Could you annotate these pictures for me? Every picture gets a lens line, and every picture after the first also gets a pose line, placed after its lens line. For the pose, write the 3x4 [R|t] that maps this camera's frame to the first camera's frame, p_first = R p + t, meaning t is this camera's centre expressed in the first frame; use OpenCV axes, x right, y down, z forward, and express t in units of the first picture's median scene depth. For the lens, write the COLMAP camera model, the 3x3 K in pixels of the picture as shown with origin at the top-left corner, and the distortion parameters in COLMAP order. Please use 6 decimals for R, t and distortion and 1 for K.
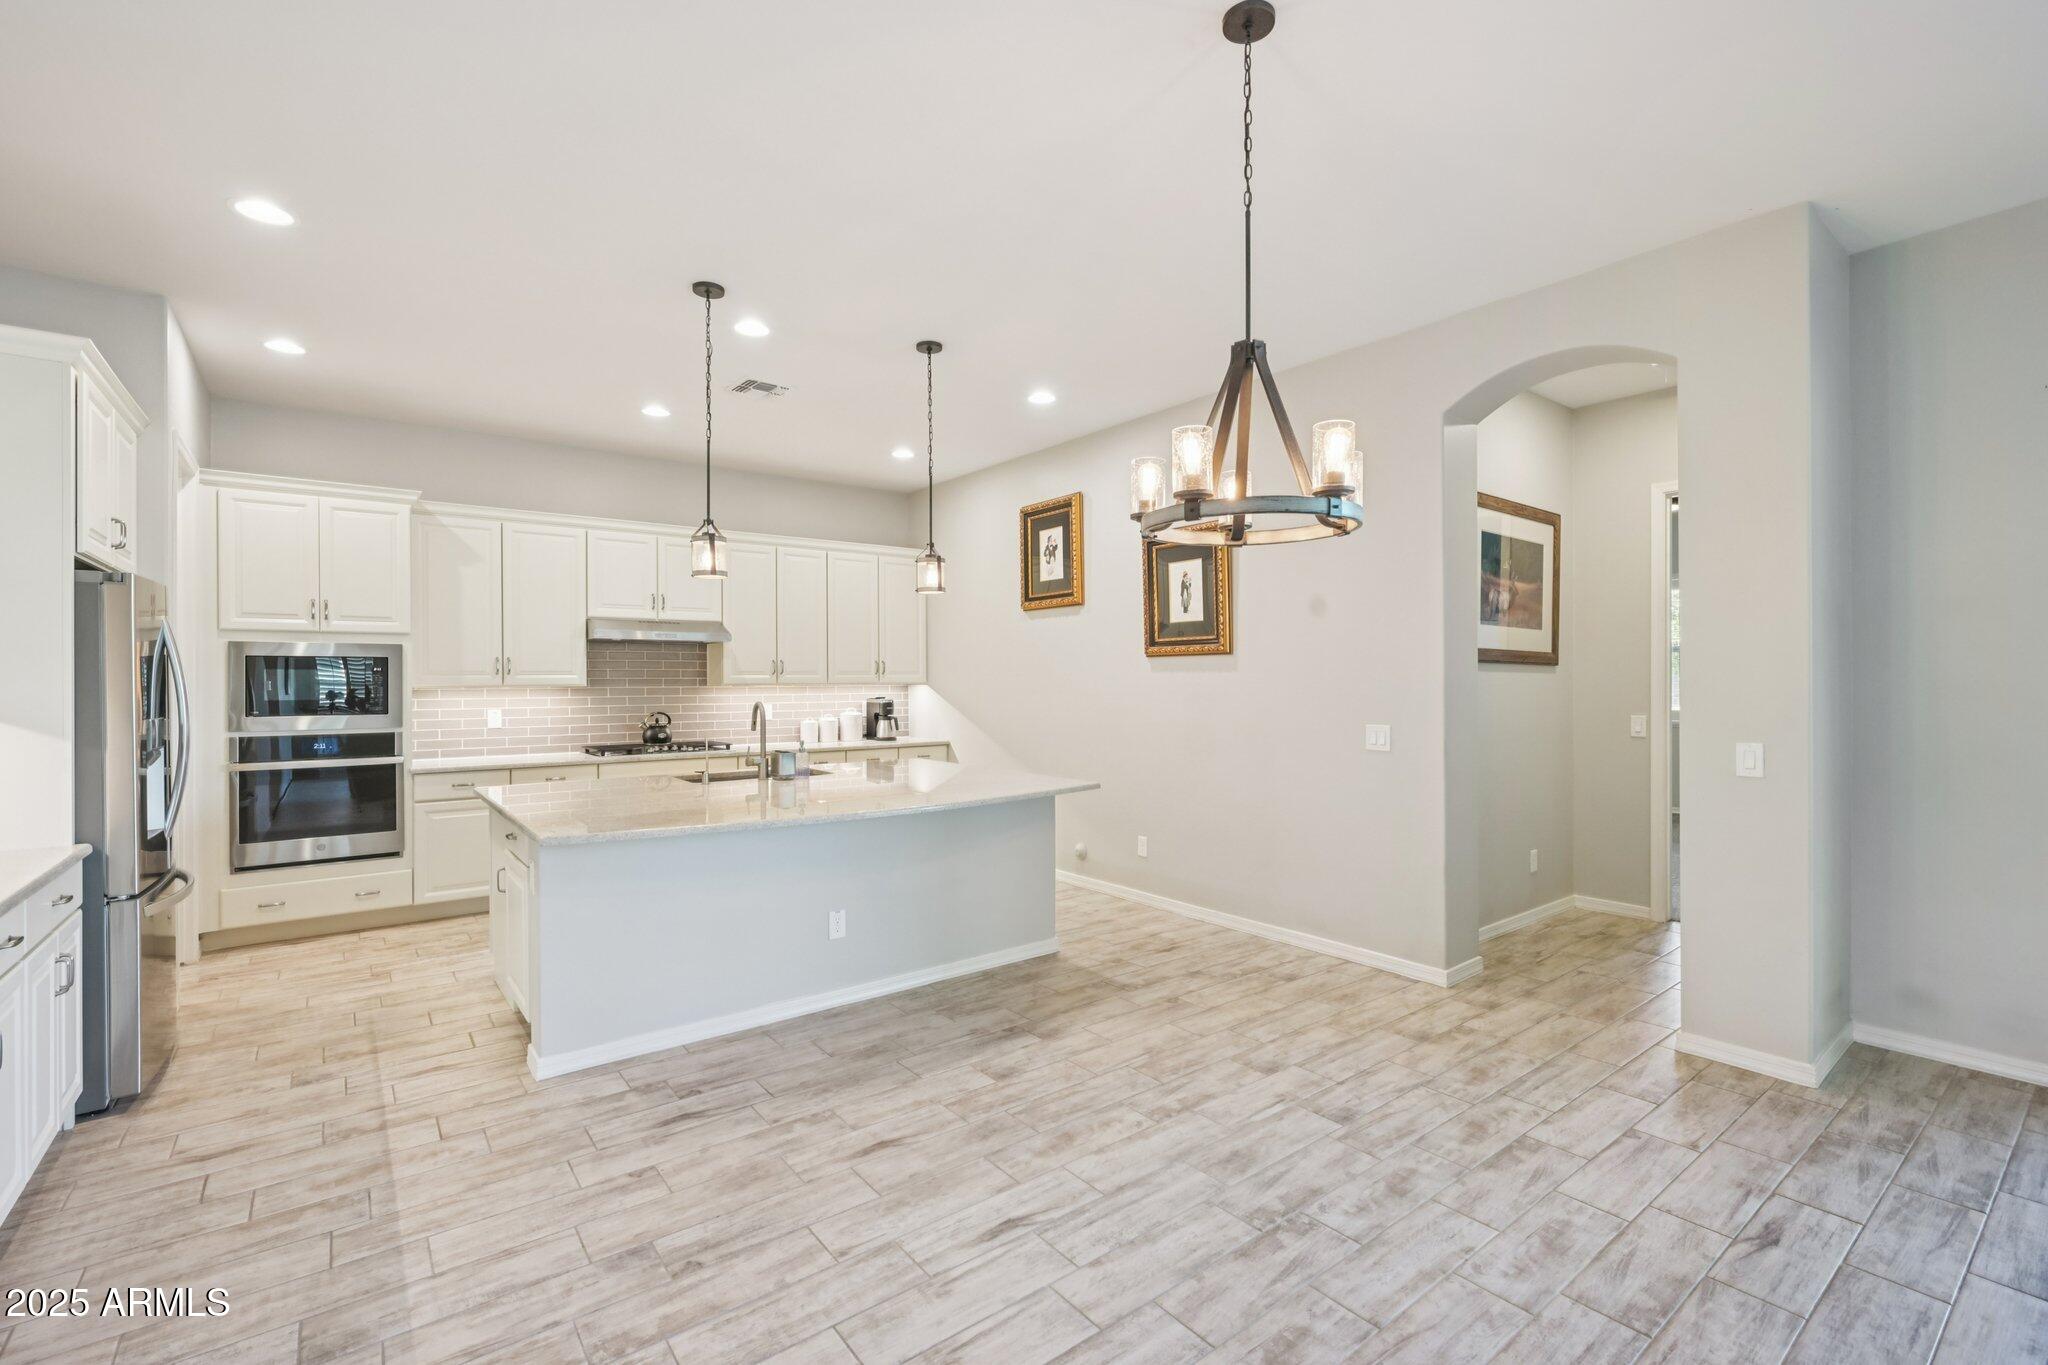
lens RADIAL K [[902.5, 0, 1029.3], [0, 902.5, 675.4], [0, 0, 1]] dist [0.003638, 0.000547]
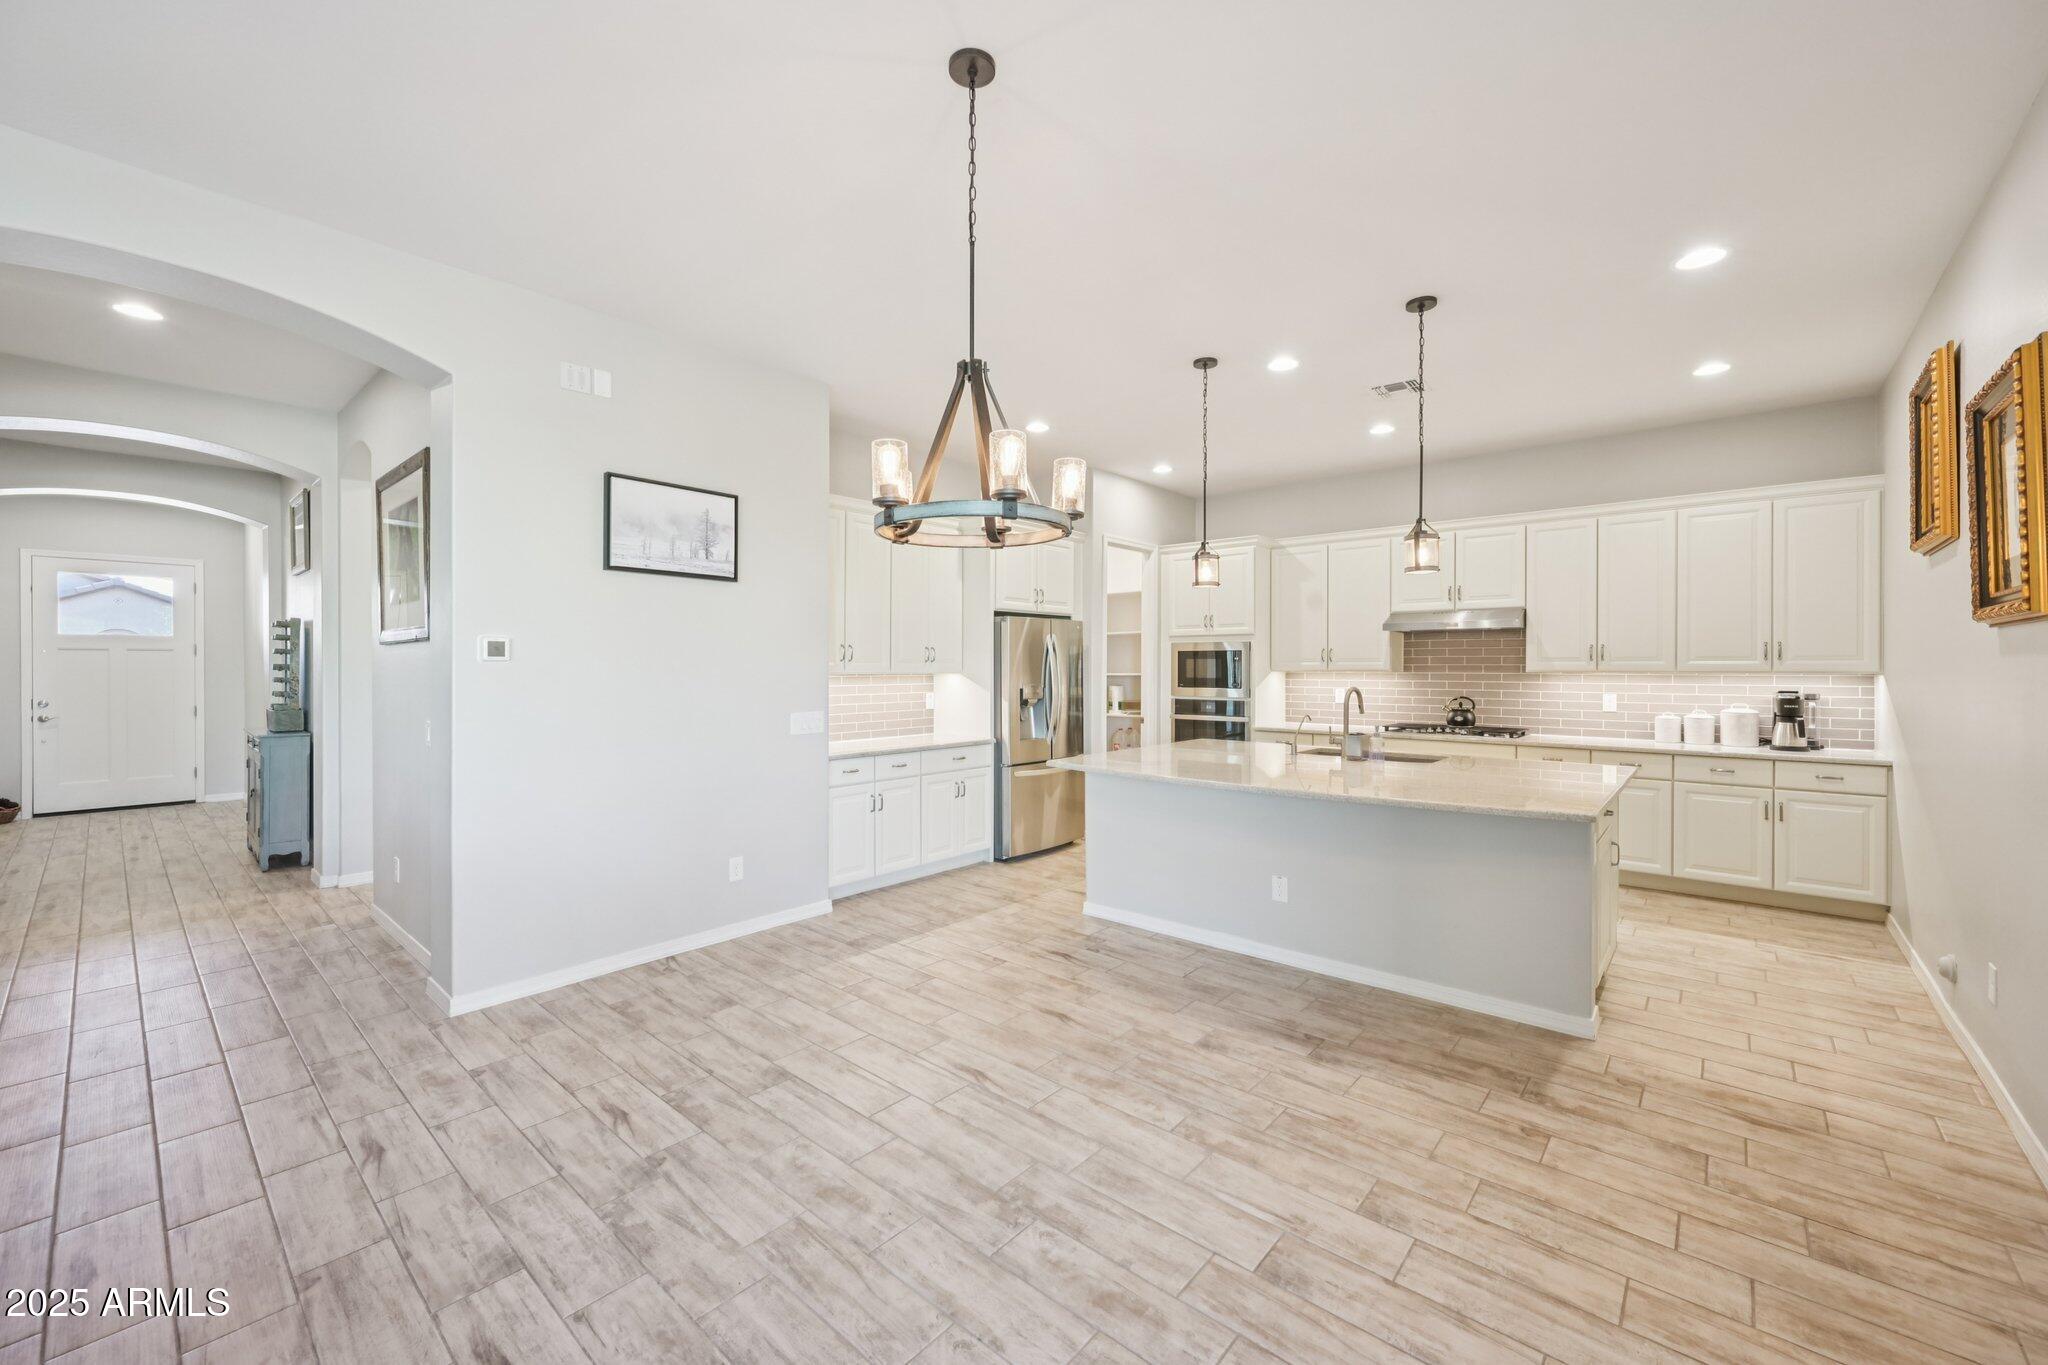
lens RADIAL K [[811.9, 0, 1017.0], [0, 811.9, 670.4], [0, 0, 1]] dist [-0.001140, 0.000720]
pose [[0.187127, 0.009549, -0.982289, 0.728820], [0.003197, 0.999942, 0.010330, -0.003230], [0.982330, -0.005074, 0.187086, 0.519942]]
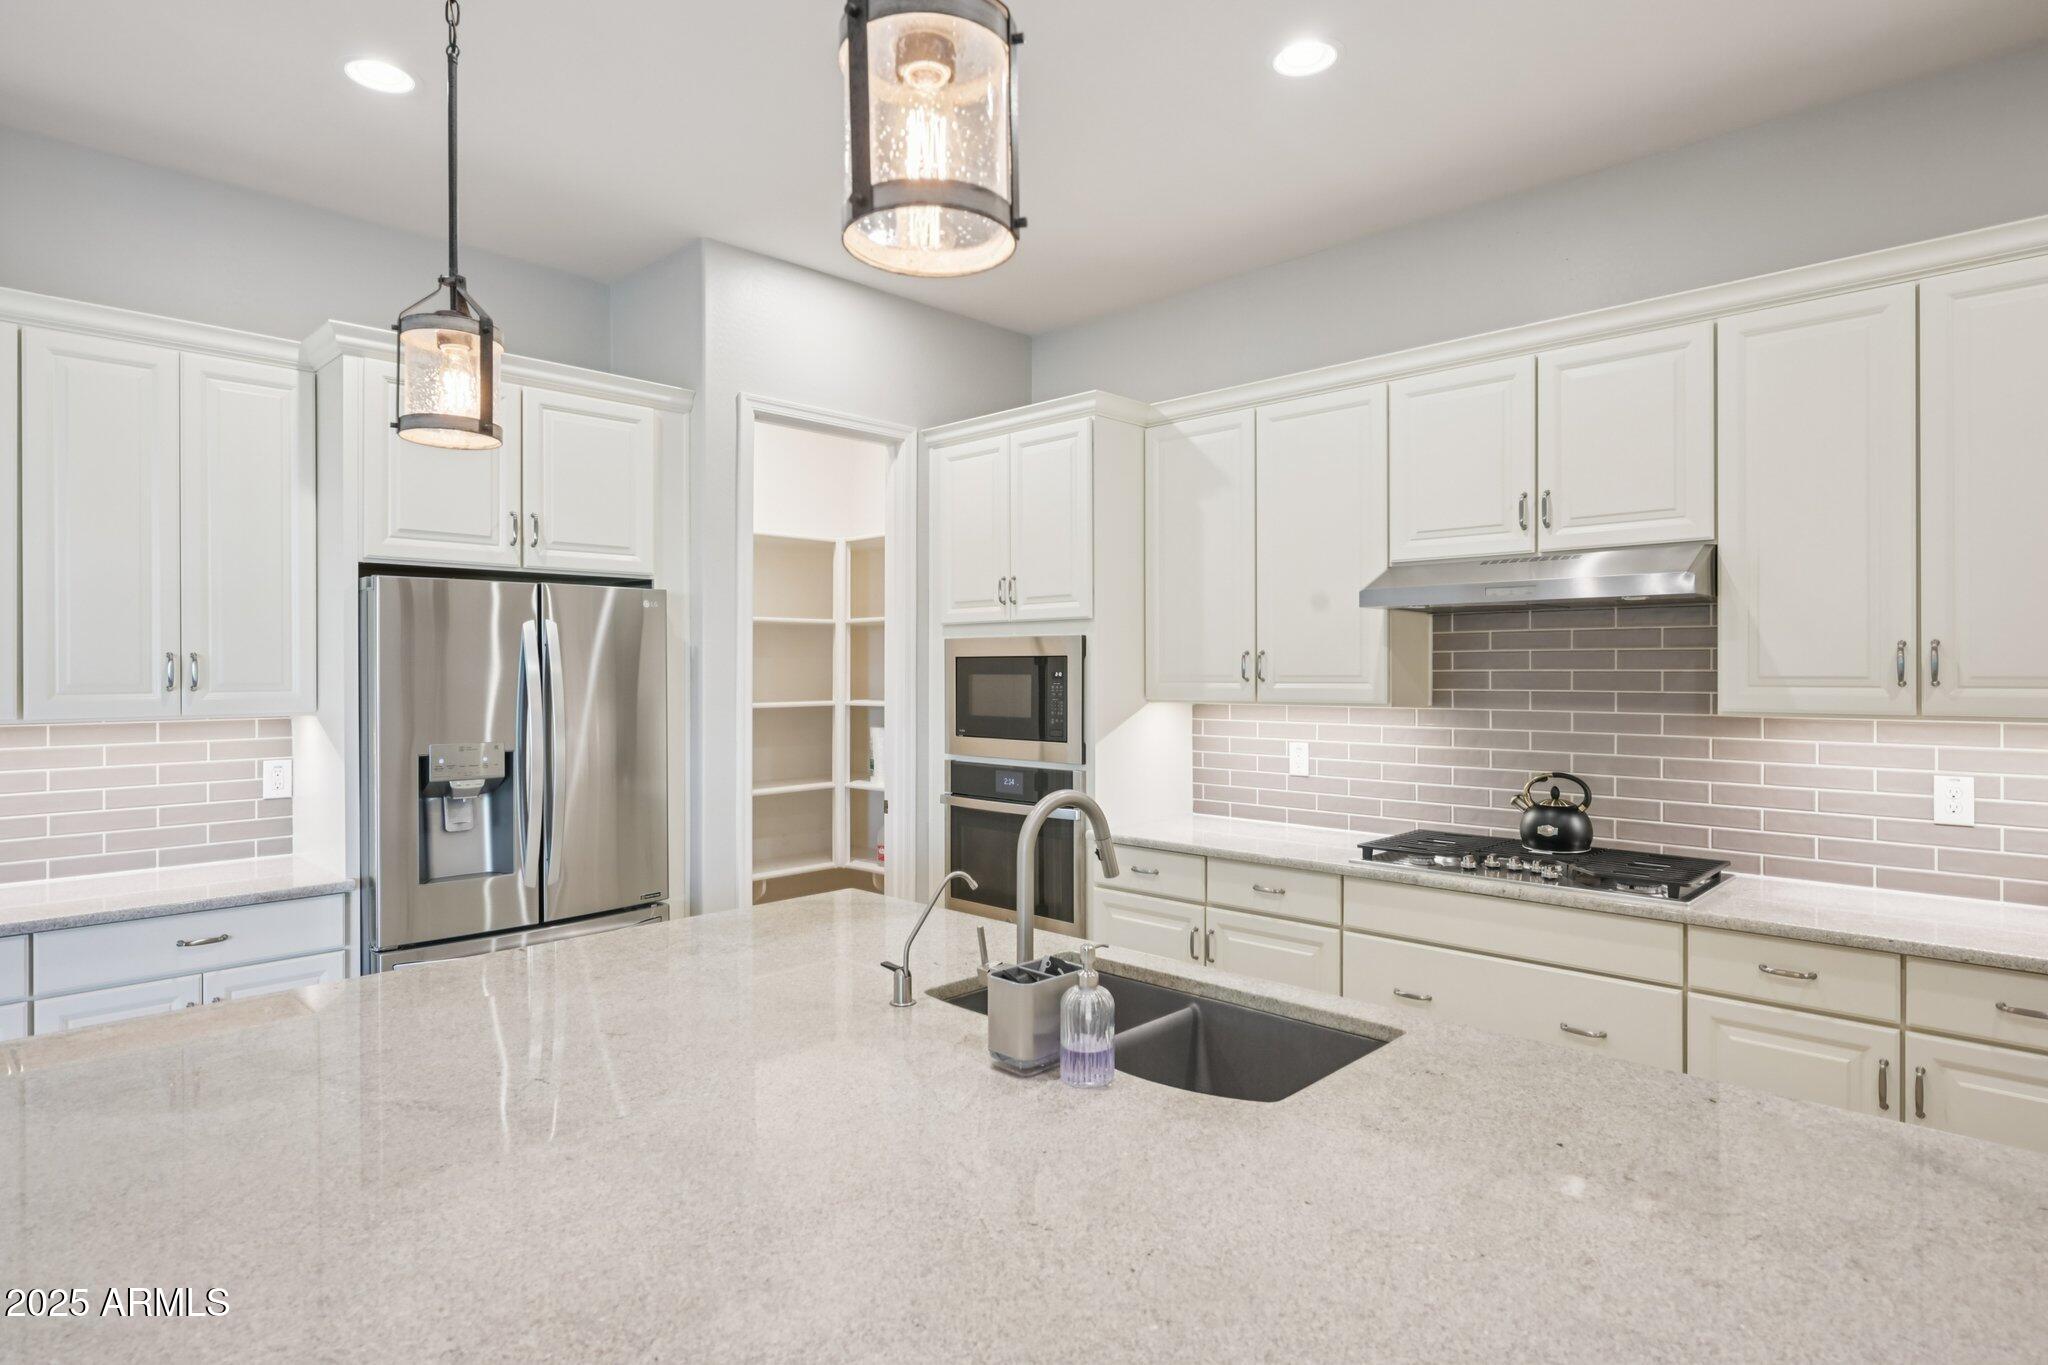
lens RADIAL K [[1102.2, 0, 1017.1], [0, 1102.2, 667.6], [0, 0, 1]] dist [-0.002878, 0.000507]
pose [[0.135180, 0.002686, -0.990817, 0.103602], [0.006287, 0.999974, 0.003569, -0.020017], [0.990801, -0.006712, 0.135160, 1.157949]]
